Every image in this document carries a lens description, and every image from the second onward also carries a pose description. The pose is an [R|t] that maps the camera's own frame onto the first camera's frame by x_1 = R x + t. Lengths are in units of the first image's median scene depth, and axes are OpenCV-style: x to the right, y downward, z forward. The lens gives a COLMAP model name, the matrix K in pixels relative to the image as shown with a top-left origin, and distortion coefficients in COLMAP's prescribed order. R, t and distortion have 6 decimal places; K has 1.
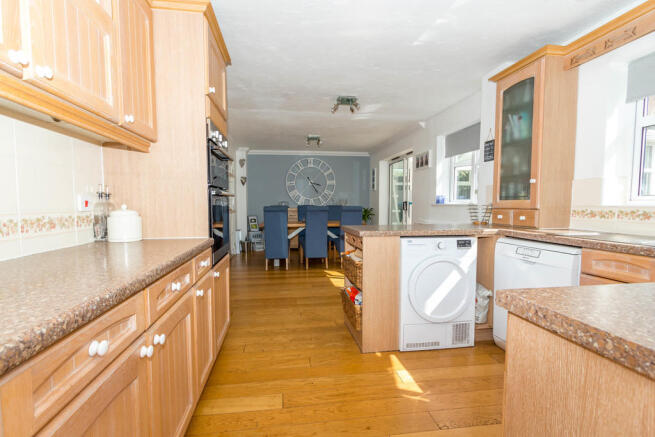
lens RADIAL K [[299.3, 0, 321.1], [0, 299.3, 220.9], [0, 0, 1]] dist [-0.000223, -0.000084]
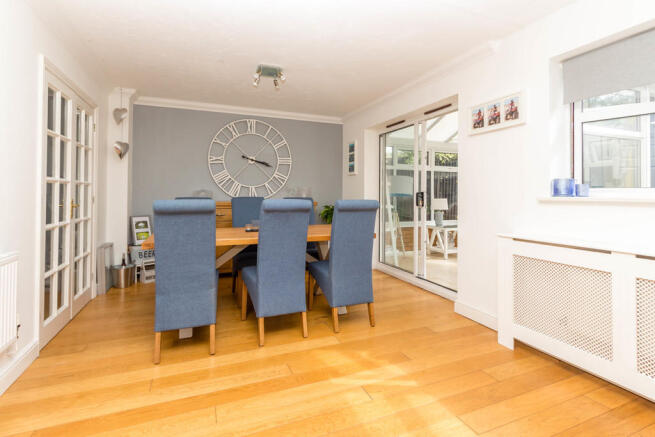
lens RADIAL K [[306.5, 0, 328.8], [0, 306.5, 190.7], [0, 0, 1]] dist [0.000842, 0.000088]
pose [[0.960583, 0.011896, 0.277738, -0.057818], [0.008437, 0.997376, -0.071899, -0.020040], [-0.277865, 0.071409, 0.957962, 0.381985]]
